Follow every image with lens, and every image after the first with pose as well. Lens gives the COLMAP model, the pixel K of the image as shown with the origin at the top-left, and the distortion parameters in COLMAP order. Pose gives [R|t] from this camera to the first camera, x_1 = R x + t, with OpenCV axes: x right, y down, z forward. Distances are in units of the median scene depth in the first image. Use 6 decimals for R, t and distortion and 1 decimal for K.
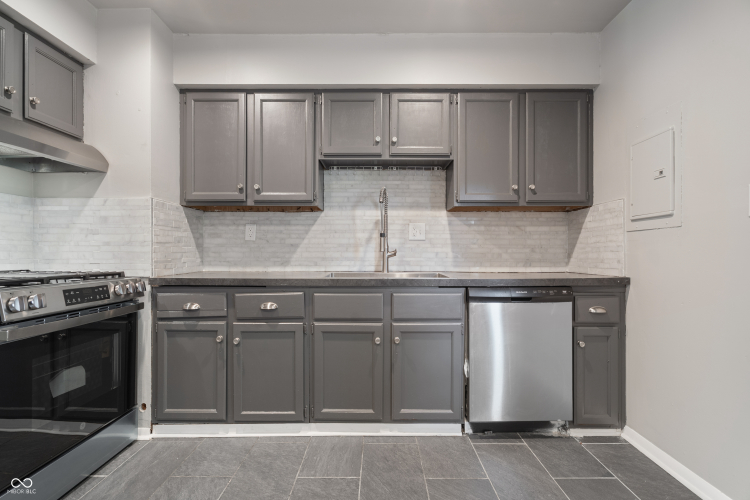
lens RADIAL K [[351.4, 0, 386.1], [0, 351.4, 251.8], [0, 0, 1]] dist [-0.039637, 0.018805]
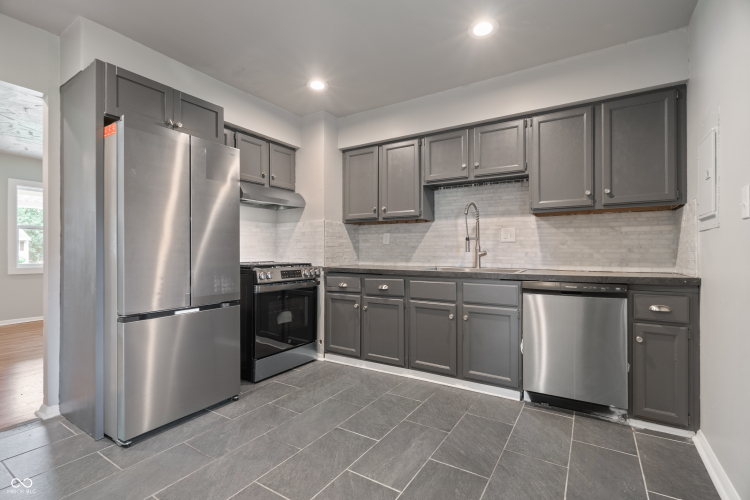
lens RADIAL K [[351.4, 0, 386.1], [0, 351.4, 251.8], [0, 0, 1]] dist [-0.039637, 0.018805]
pose [[0.852965, -0.000271, -0.521968, 0.441381], [0.001077, 0.999999, 0.001240, -0.002494], [0.521967, -0.001620, 0.852964, -0.288307]]
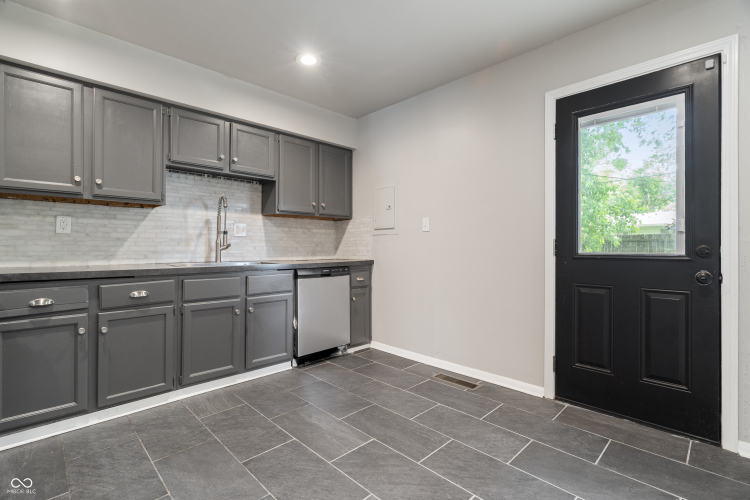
lens RADIAL K [[325.0, 0, 394.9], [0, 325.0, 247.7], [0, 0, 1]] dist [-0.020480, -0.000200]
pose [[0.689879, -0.000743, 0.723924, -0.467642], [-0.003016, 0.999988, 0.003901, 0.000263], [-0.723918, -0.004874, 0.689869, -0.274790]]
